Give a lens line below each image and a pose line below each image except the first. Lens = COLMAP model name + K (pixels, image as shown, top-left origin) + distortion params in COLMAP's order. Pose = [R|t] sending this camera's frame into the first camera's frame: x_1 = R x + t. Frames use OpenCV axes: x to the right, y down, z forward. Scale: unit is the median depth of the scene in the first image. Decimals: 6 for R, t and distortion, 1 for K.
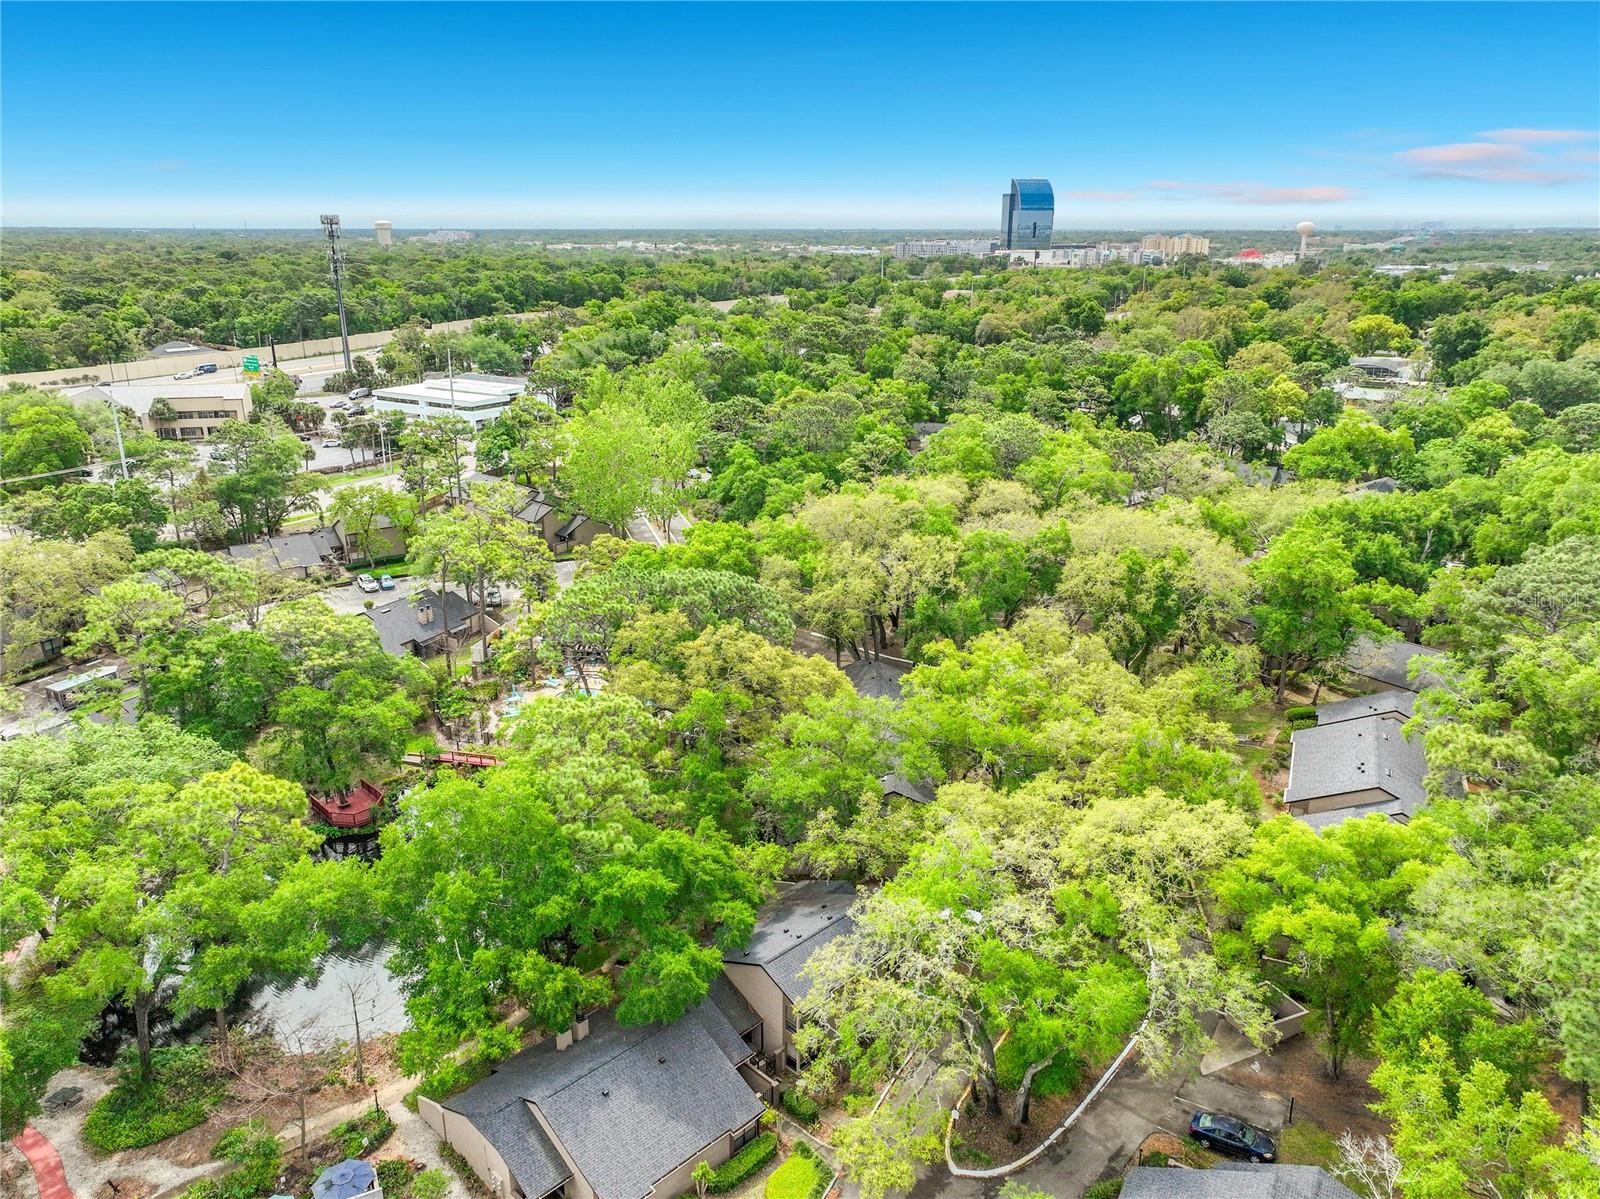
lens RADIAL K [[1155.5, 0, 801.1], [0, 1155.5, 638.0], [0, 0, 1]] dist [-0.004064, 0.014115]
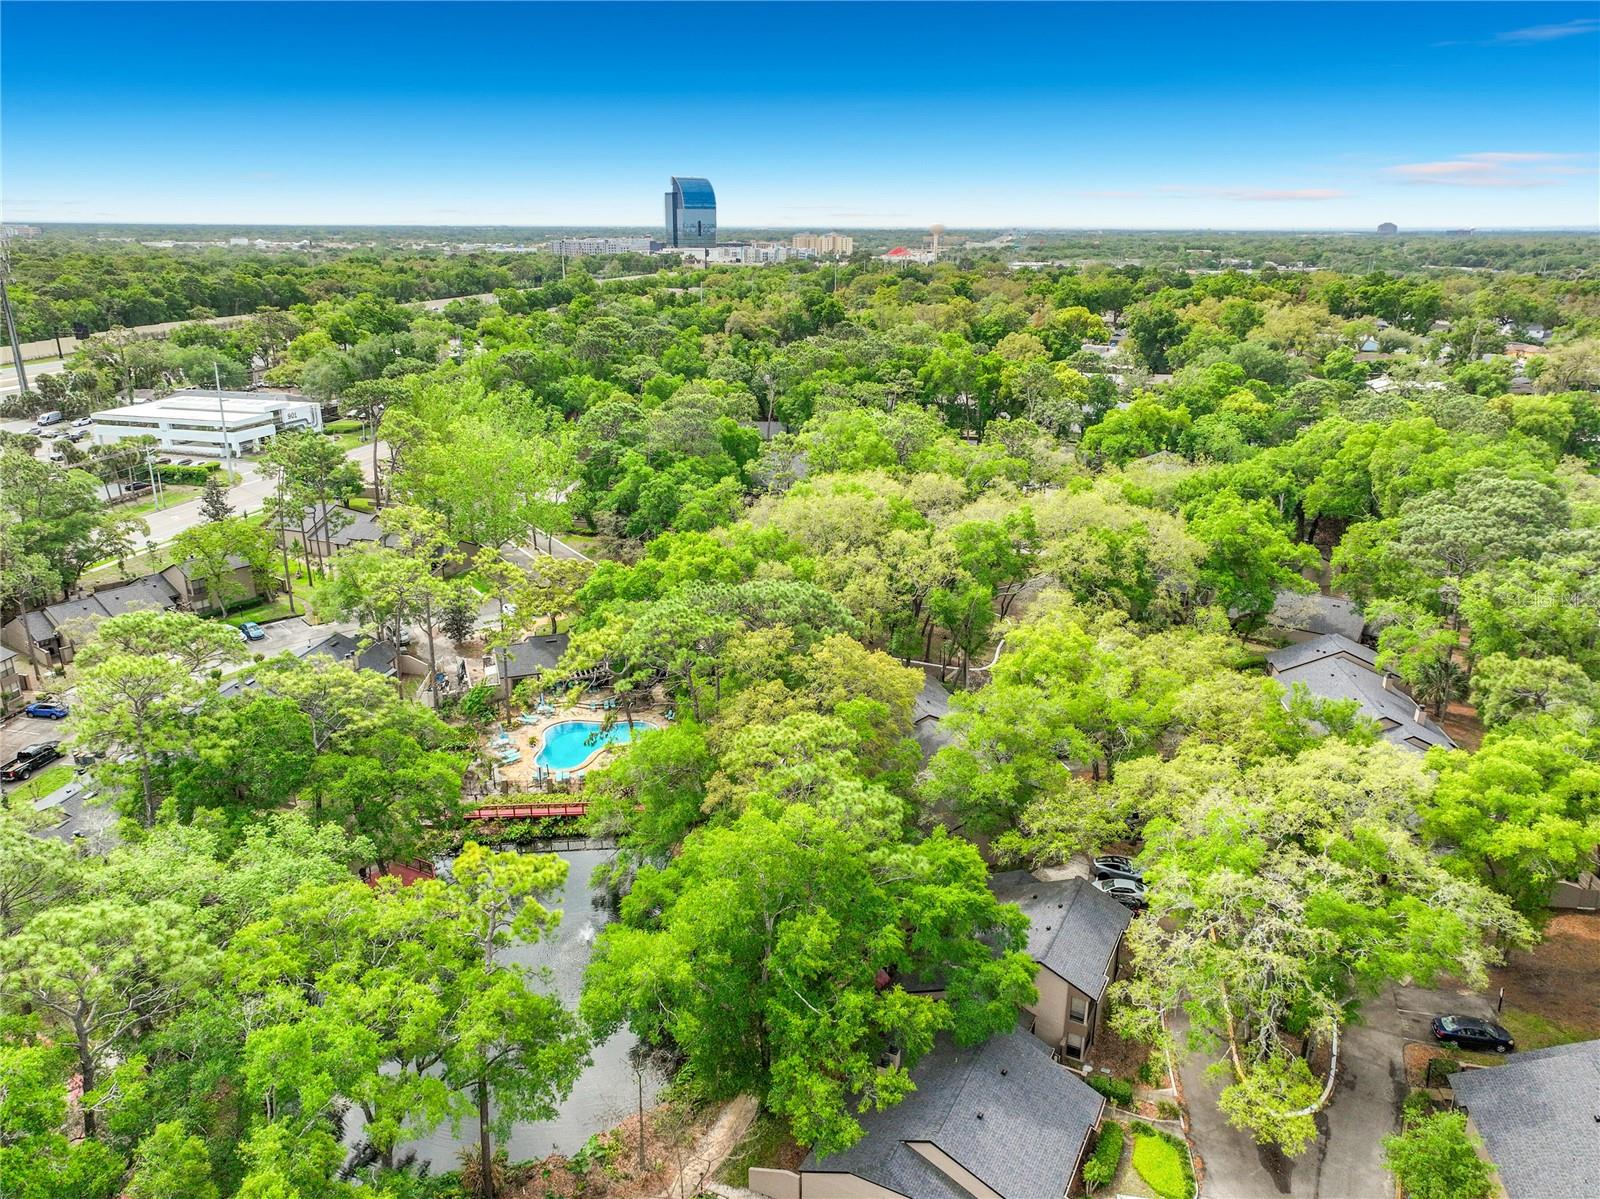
lens RADIAL K [[1155.5, 0, 801.1], [0, 1155.5, 638.0], [0, 0, 1]] dist [-0.004064, 0.014115]
pose [[0.949253, -0.101390, 0.297723, -0.116232], [0.100842, 0.994753, 0.017242, -0.008446], [-0.297909, 0.013656, 0.954497, 0.022134]]
